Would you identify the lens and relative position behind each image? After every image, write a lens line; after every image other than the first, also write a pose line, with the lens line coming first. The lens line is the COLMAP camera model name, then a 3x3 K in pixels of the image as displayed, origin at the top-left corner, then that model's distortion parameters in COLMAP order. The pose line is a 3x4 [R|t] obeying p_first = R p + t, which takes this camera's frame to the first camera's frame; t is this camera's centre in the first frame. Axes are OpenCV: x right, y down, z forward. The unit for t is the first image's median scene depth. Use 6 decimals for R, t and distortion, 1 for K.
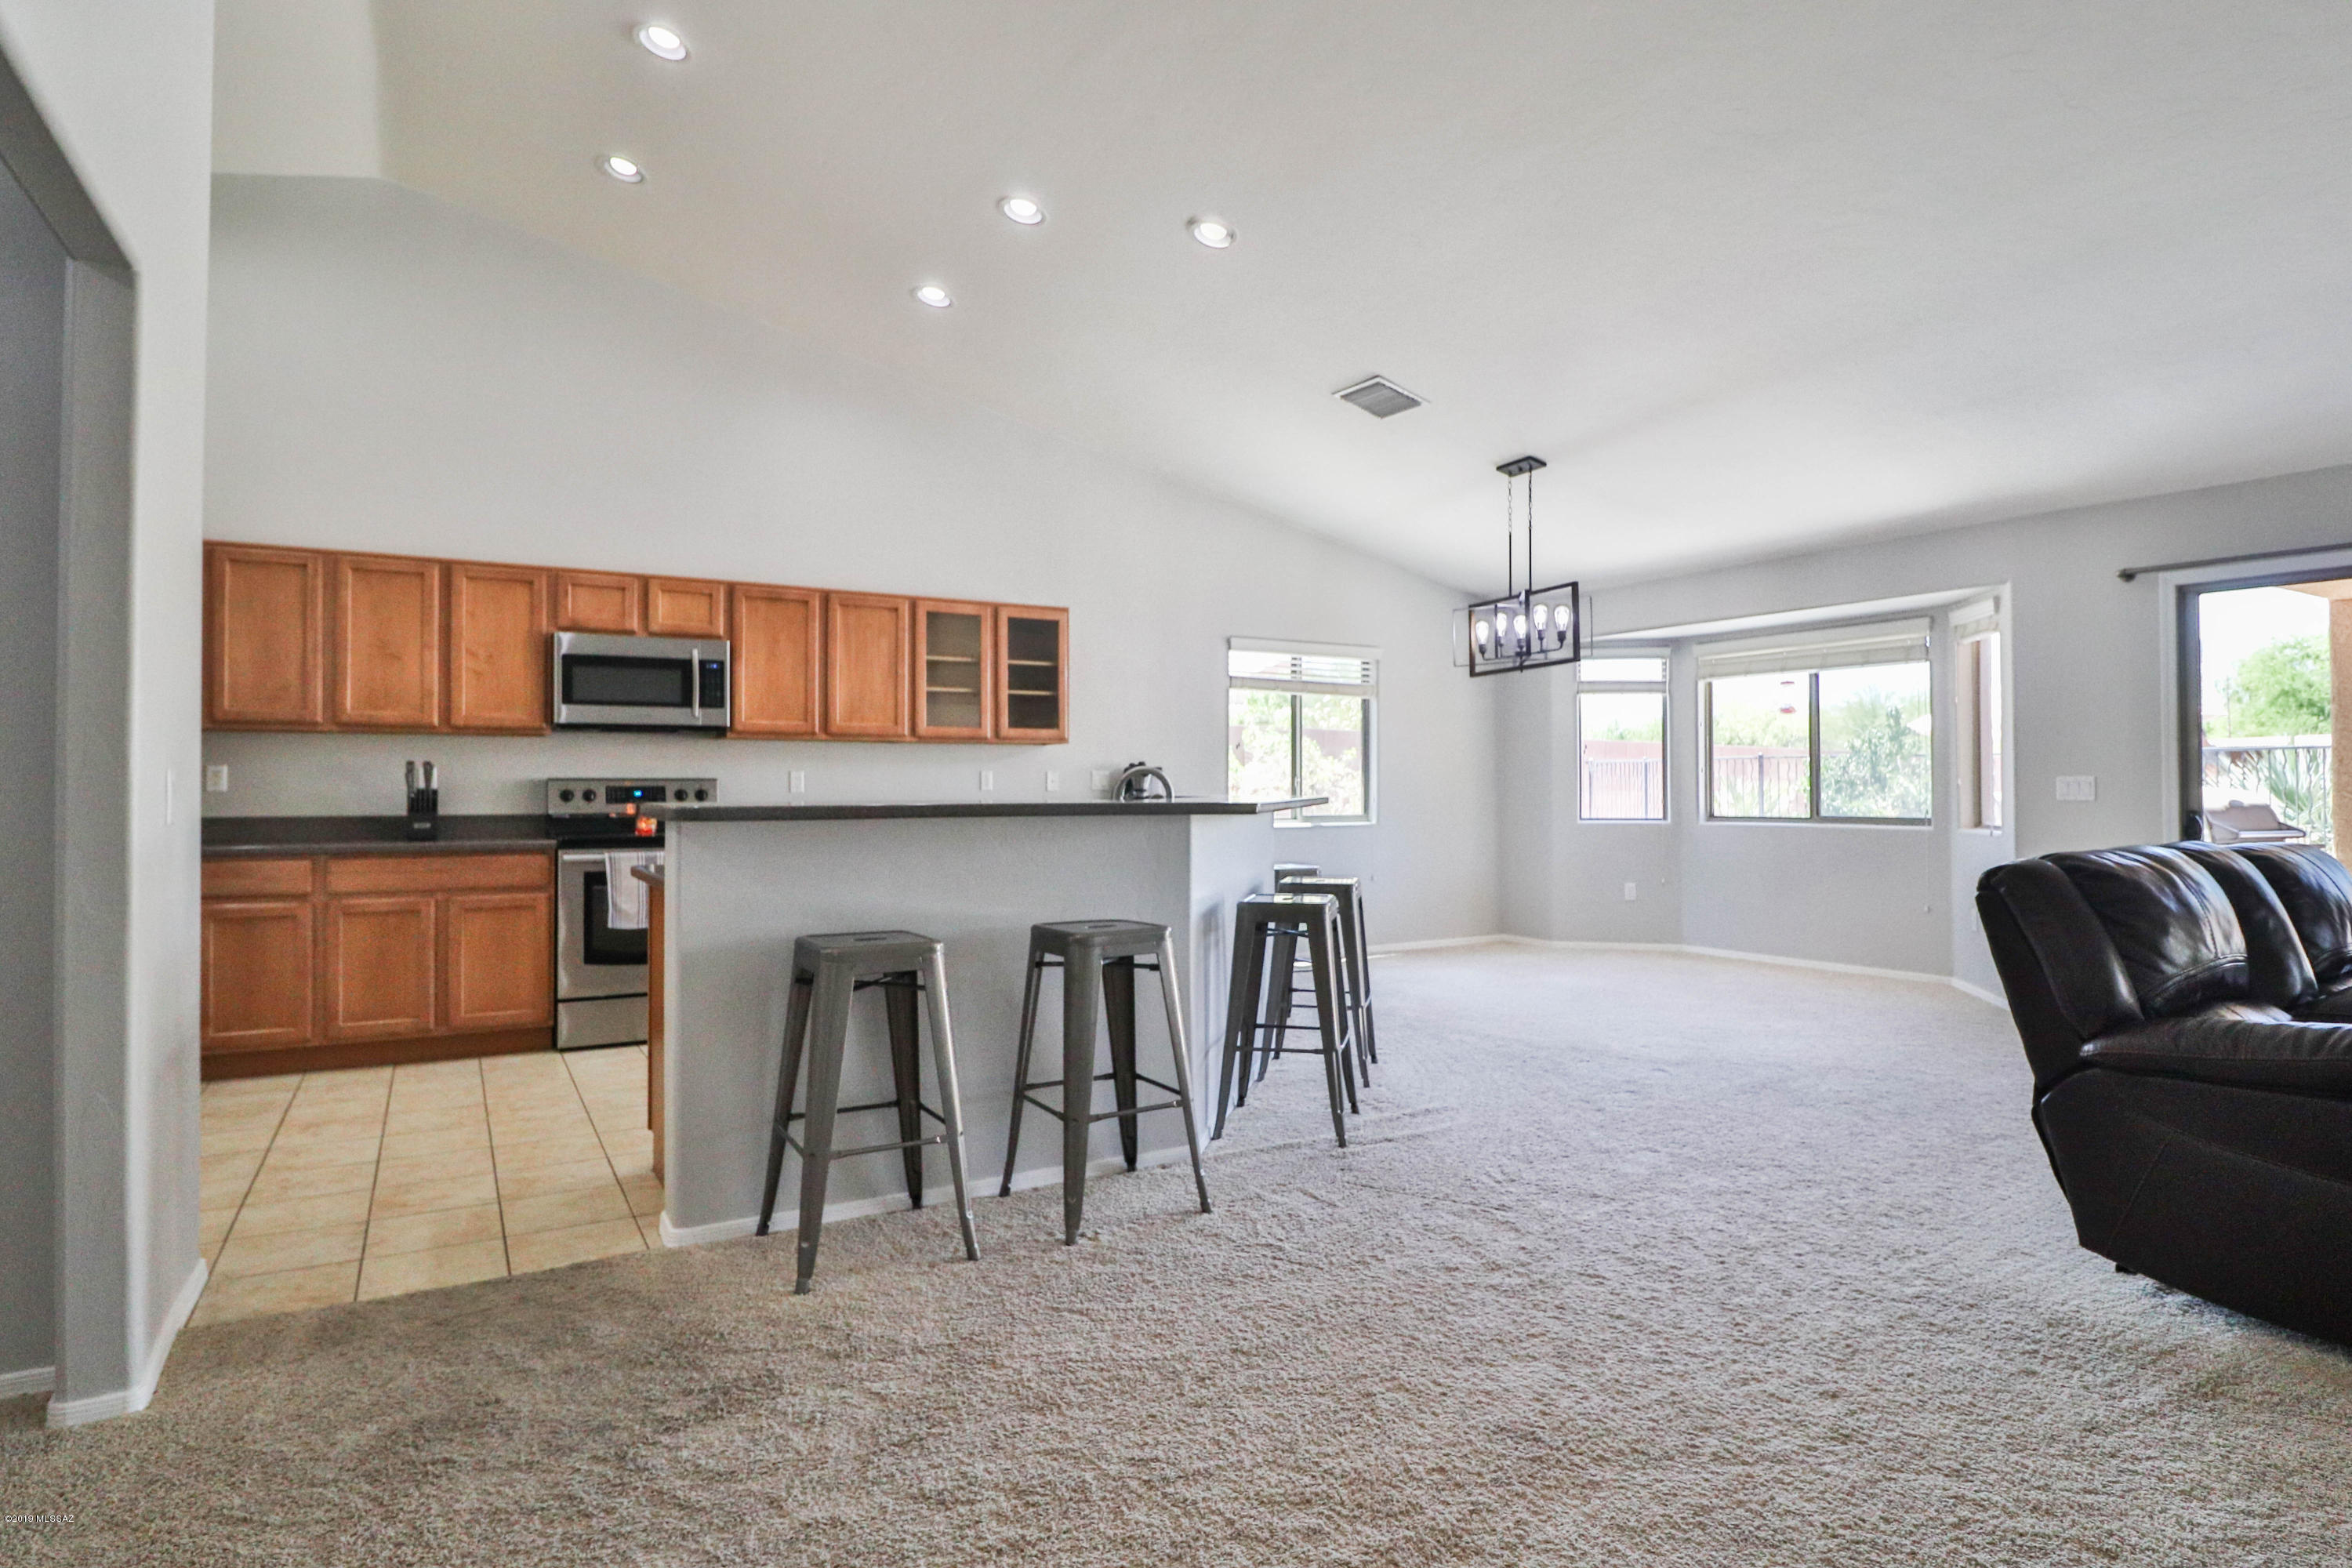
lens RADIAL K [[1259.5, 0, 1172.7], [0, 1259.5, 772.1], [0, 0, 1]] dist [-0.002037, -0.007500]
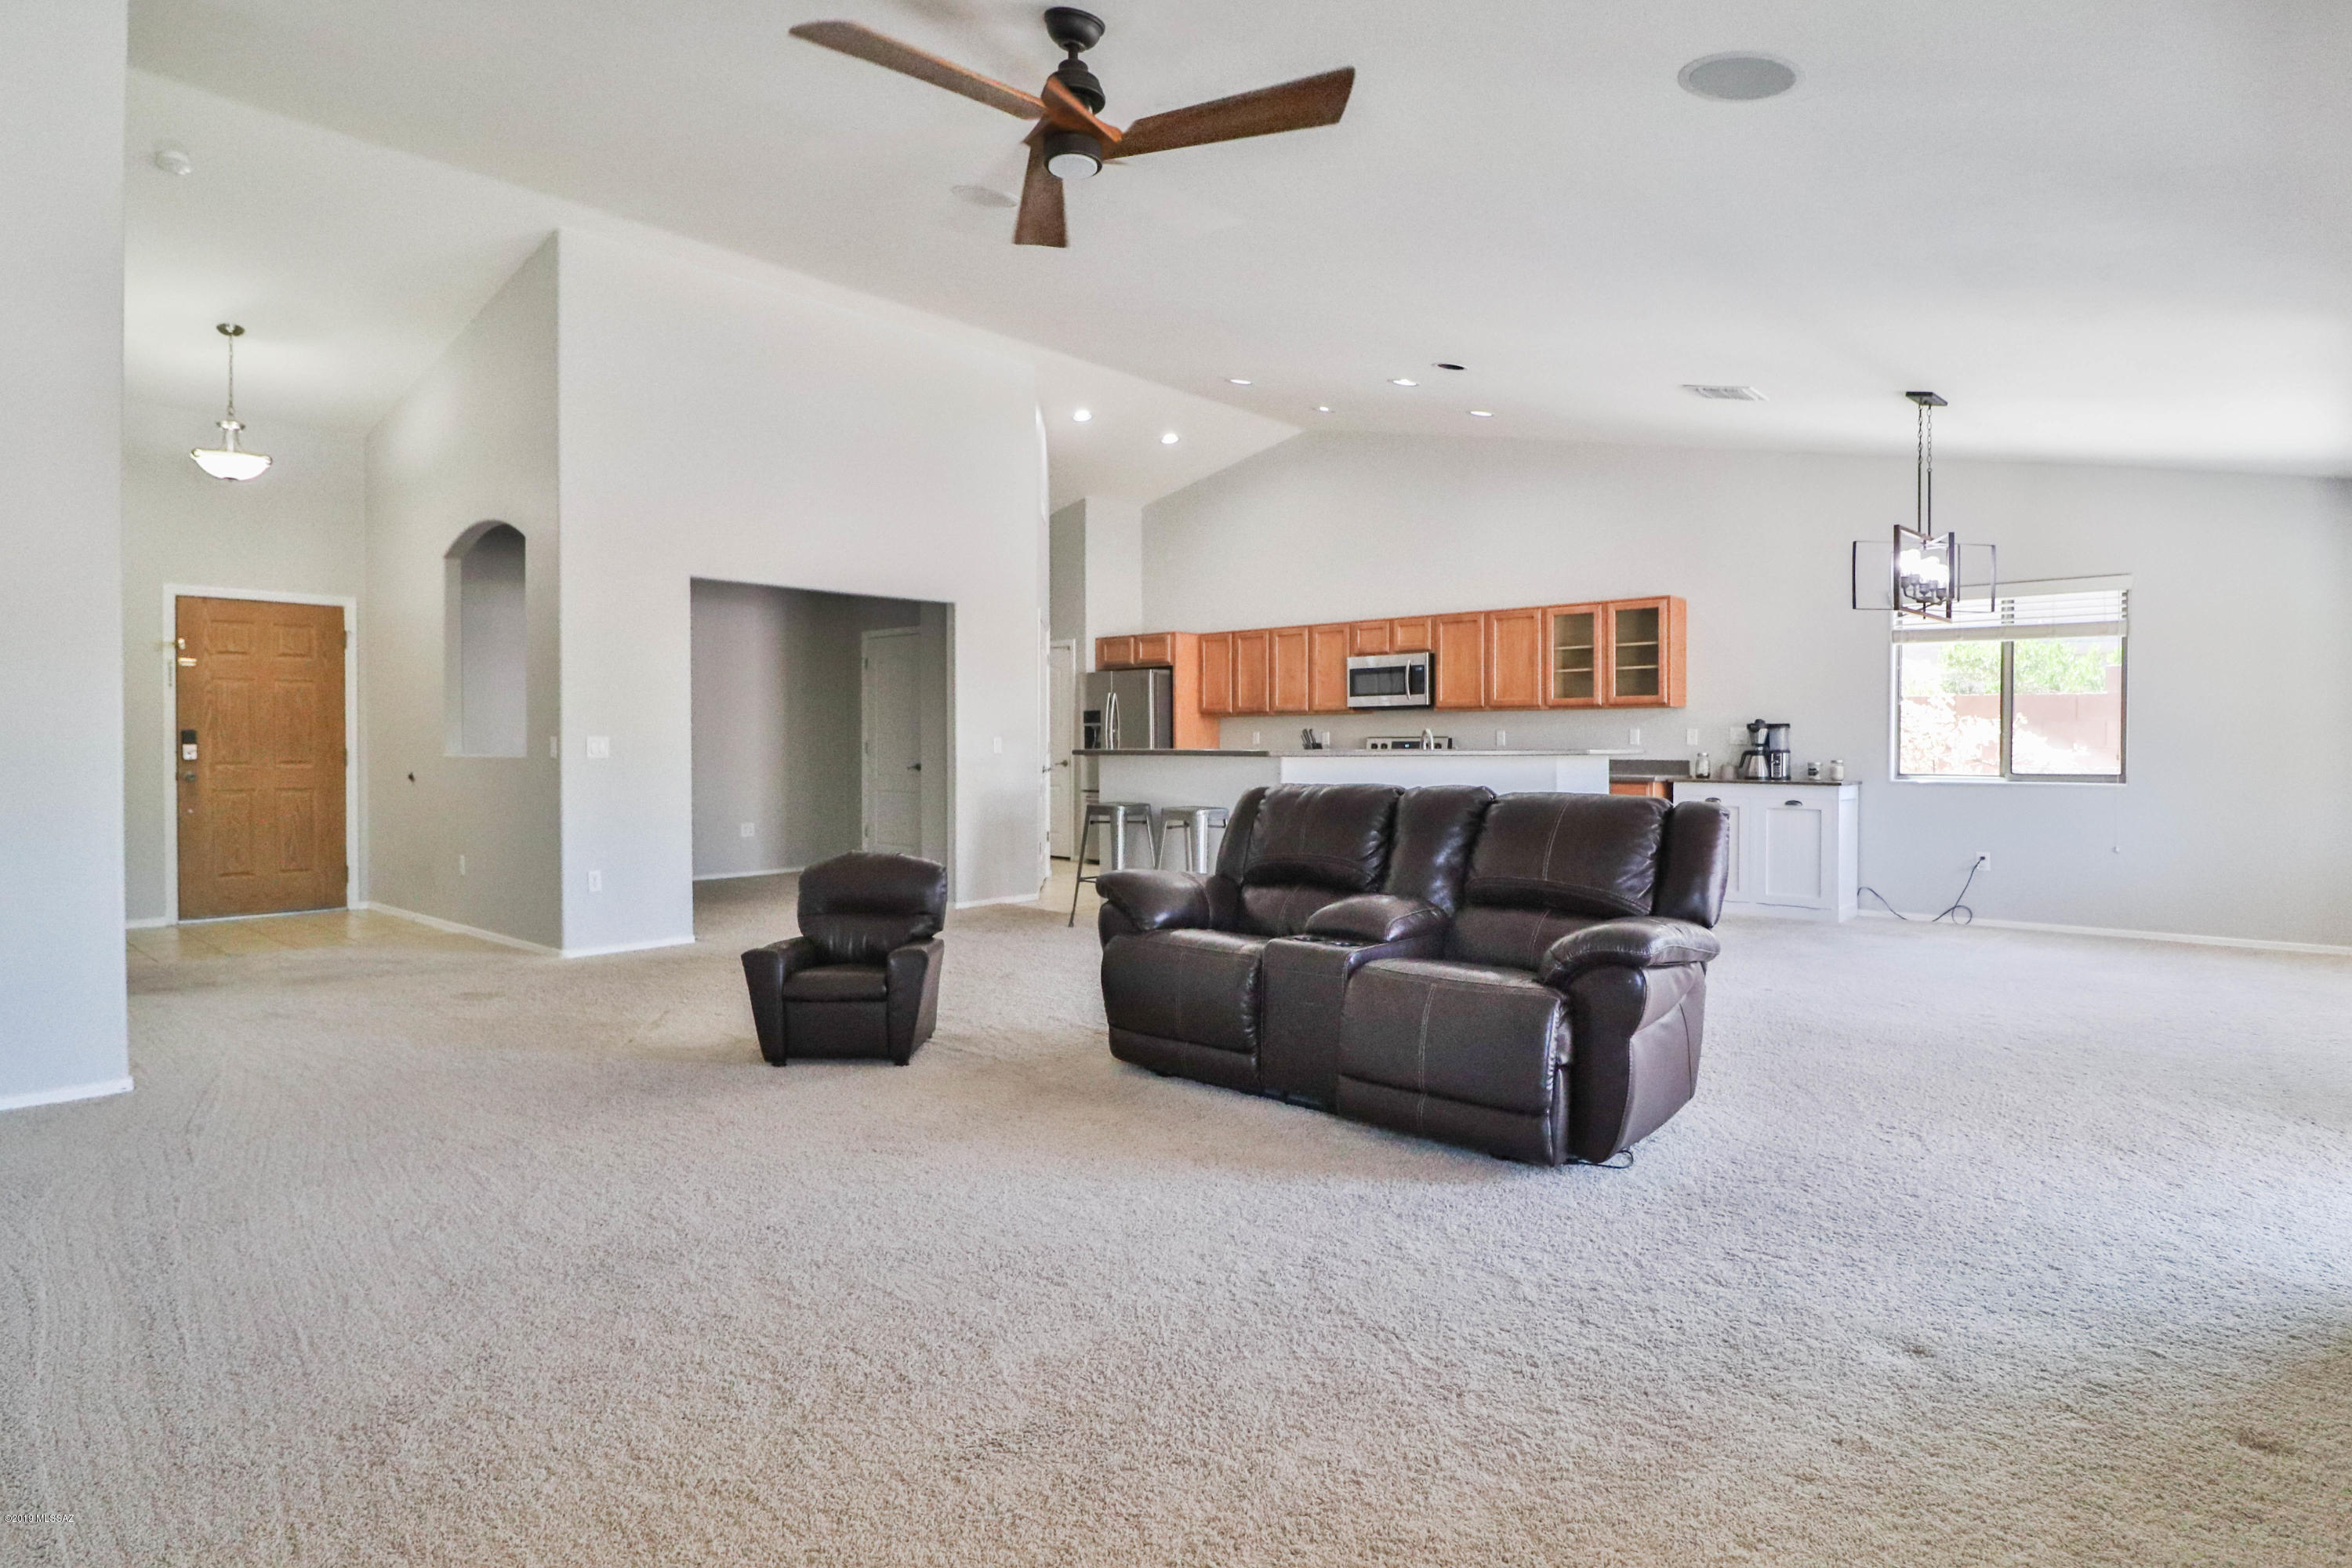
lens RADIAL K [[1259.5, 0, 1196.8], [0, 1259.5, 764.6], [0, 0, 1]] dist [-0.002037, -0.007500]
pose [[0.295306, 0.014604, -0.955291, 1.177241], [0.010111, 0.999779, 0.018410, 0.008727], [0.955349, -0.015095, 0.295093, 0.245351]]
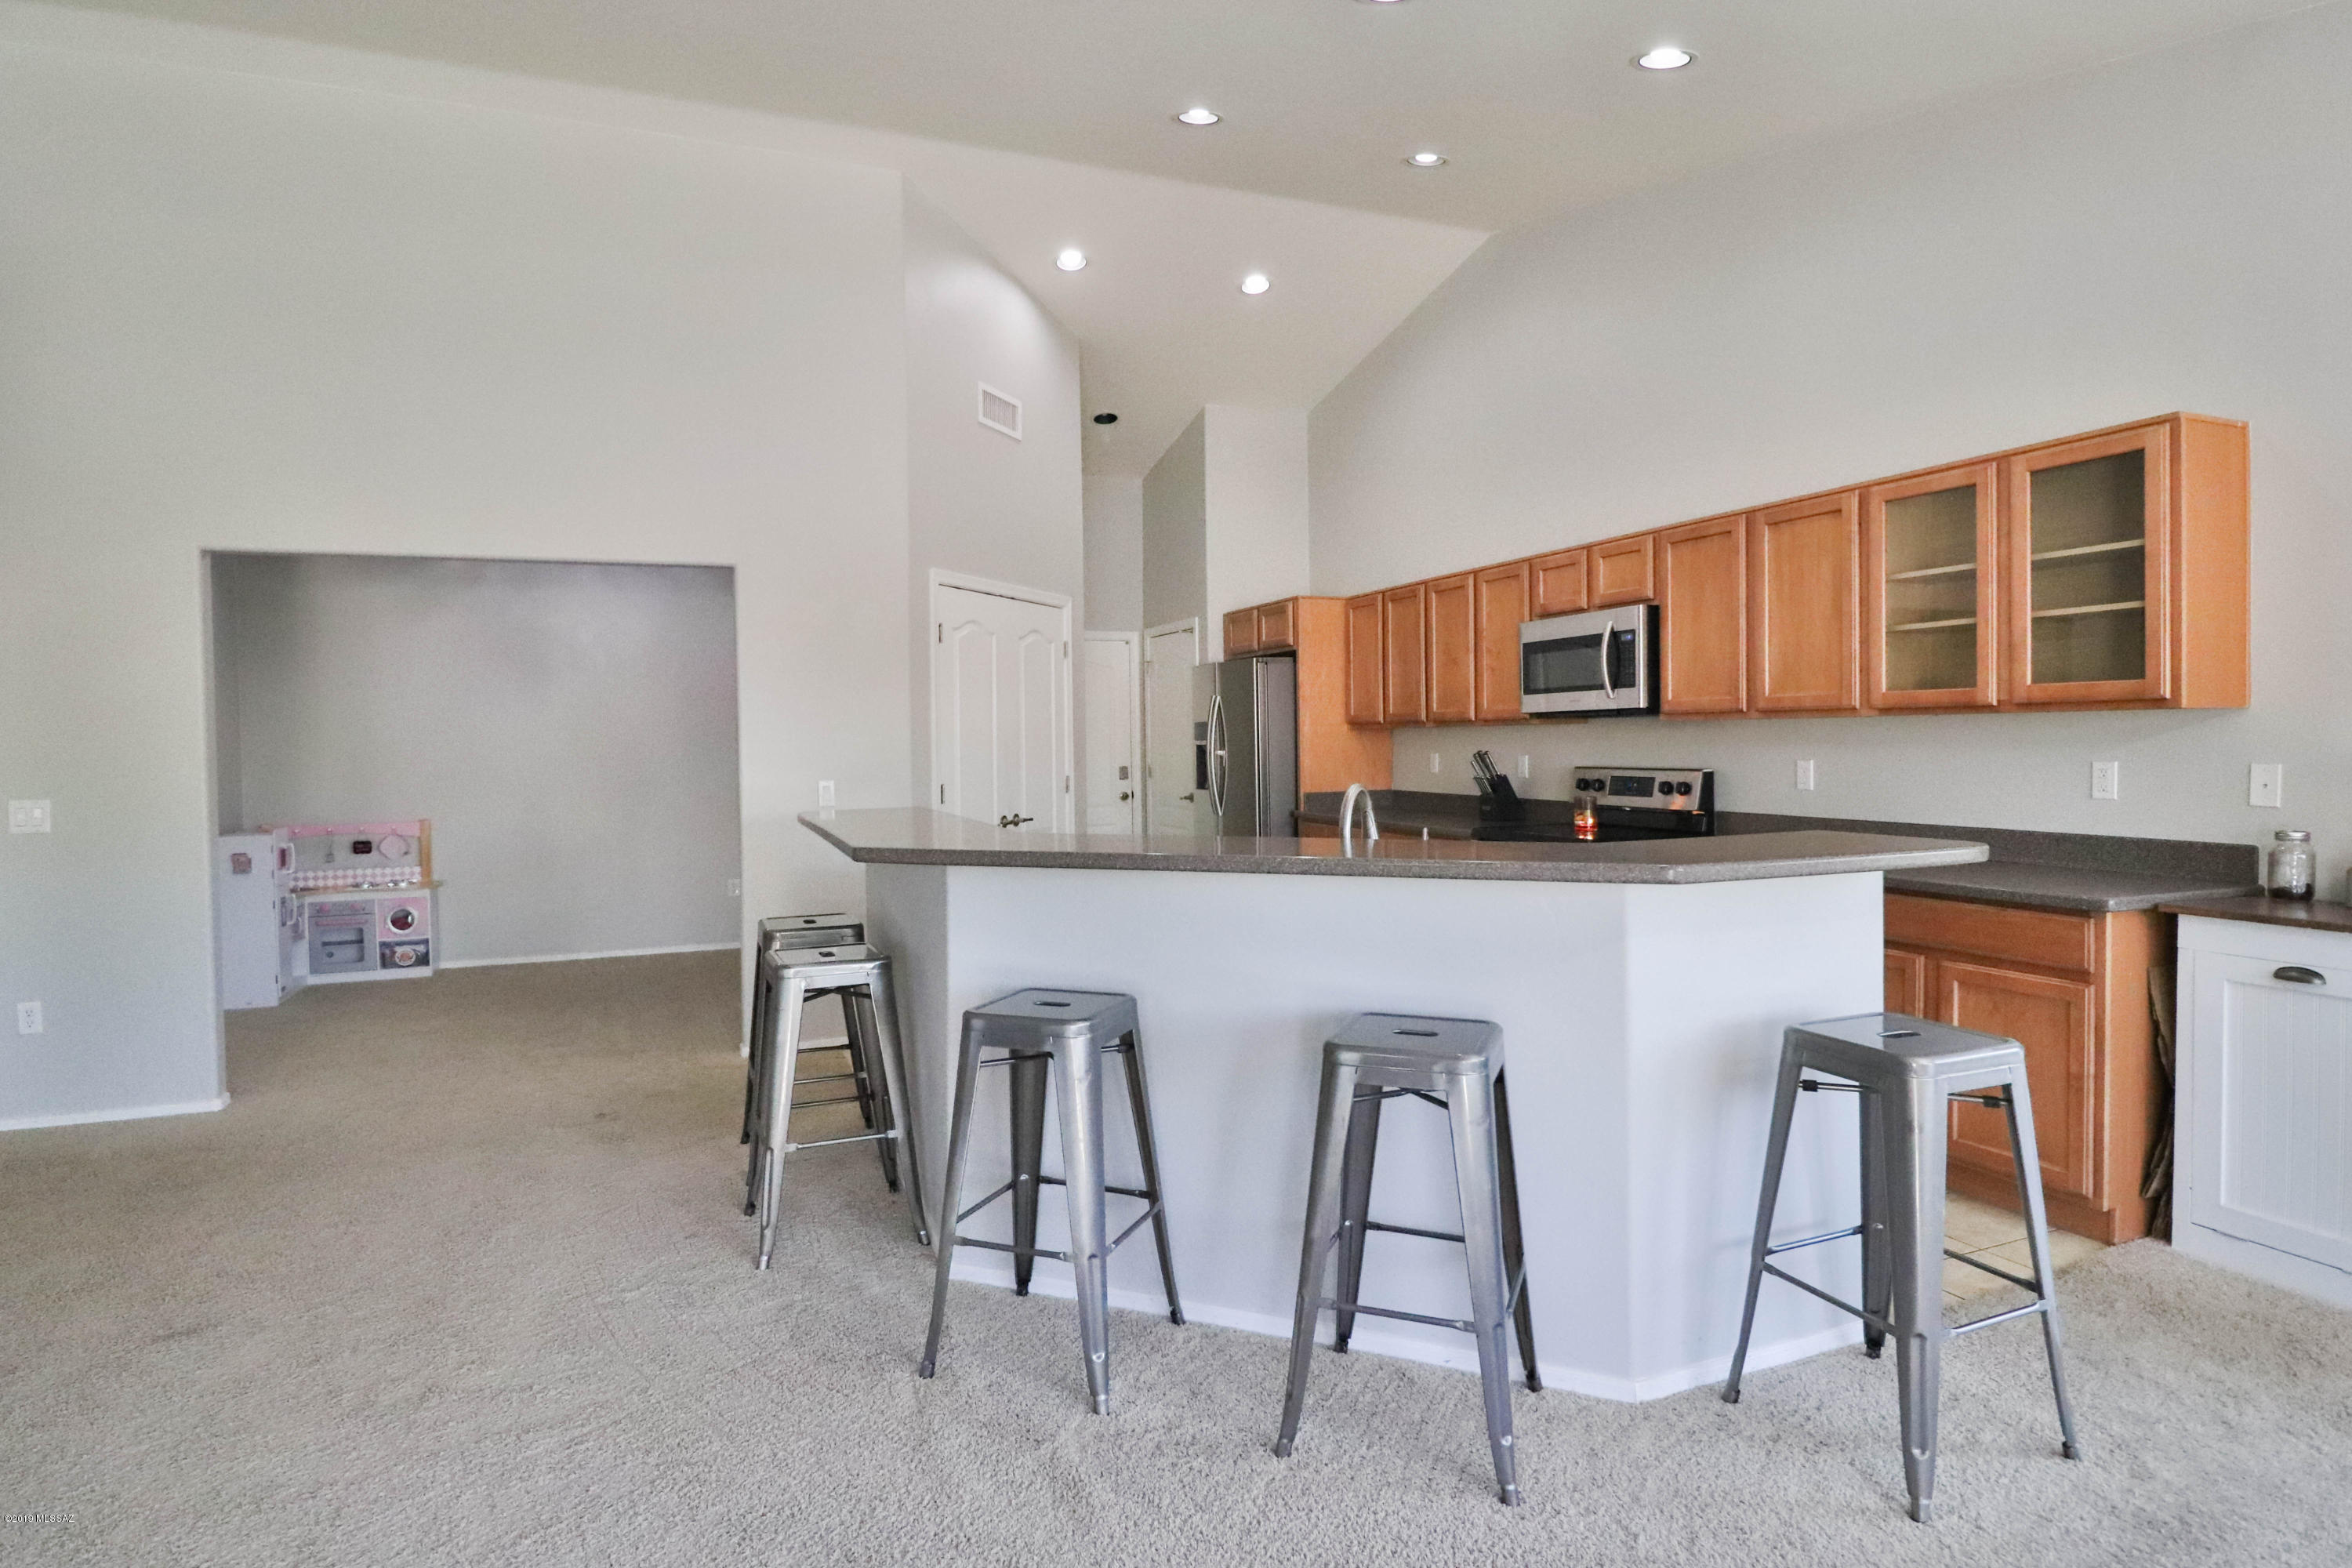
lens RADIAL K [[1259.5, 0, 1173.4], [0, 1259.5, 770.5], [0, 0, 1]] dist [-0.002037, -0.007500]
pose [[-0.167001, 0.025960, -0.985615, 0.535914], [0.021392, 0.999513, 0.022701, -0.021691], [0.985725, -0.017293, -0.167475, 0.881366]]
